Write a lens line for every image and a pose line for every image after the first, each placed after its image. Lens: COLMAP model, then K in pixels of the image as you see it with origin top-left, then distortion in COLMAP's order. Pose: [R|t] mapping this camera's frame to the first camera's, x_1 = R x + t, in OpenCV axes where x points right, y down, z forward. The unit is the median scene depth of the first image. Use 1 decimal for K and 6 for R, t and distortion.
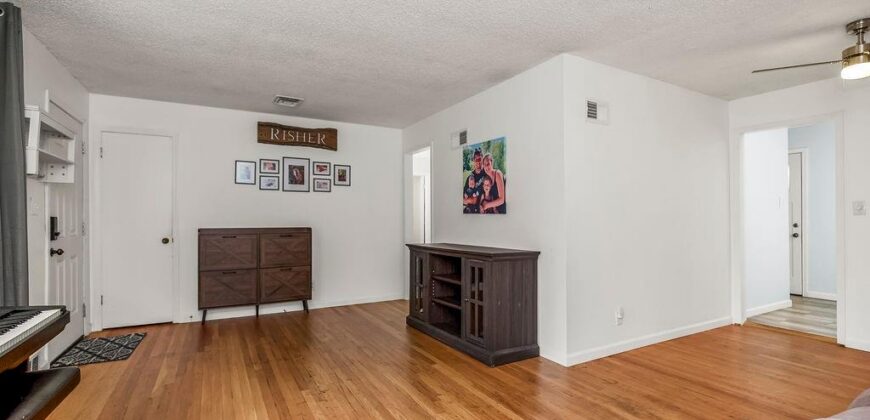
lens RADIAL K [[409.3, 0, 441.9], [0, 409.3, 217.9], [0, 0, 1]] dist [-0.009793, 0.002527]
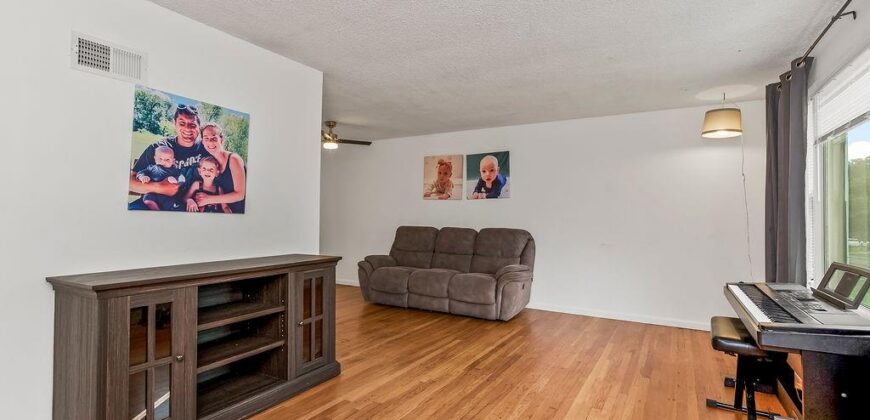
lens RADIAL K [[409.3, 0, 442.0], [0, 409.3, 210.9], [0, 0, 1]] dist [-0.009793, 0.002527]
pose [[-0.507720, 0.009236, 0.861473, -0.651828], [-0.012823, 0.999751, -0.018276, -0.005538], [-0.861427, -0.020326, -0.507475, 1.004608]]
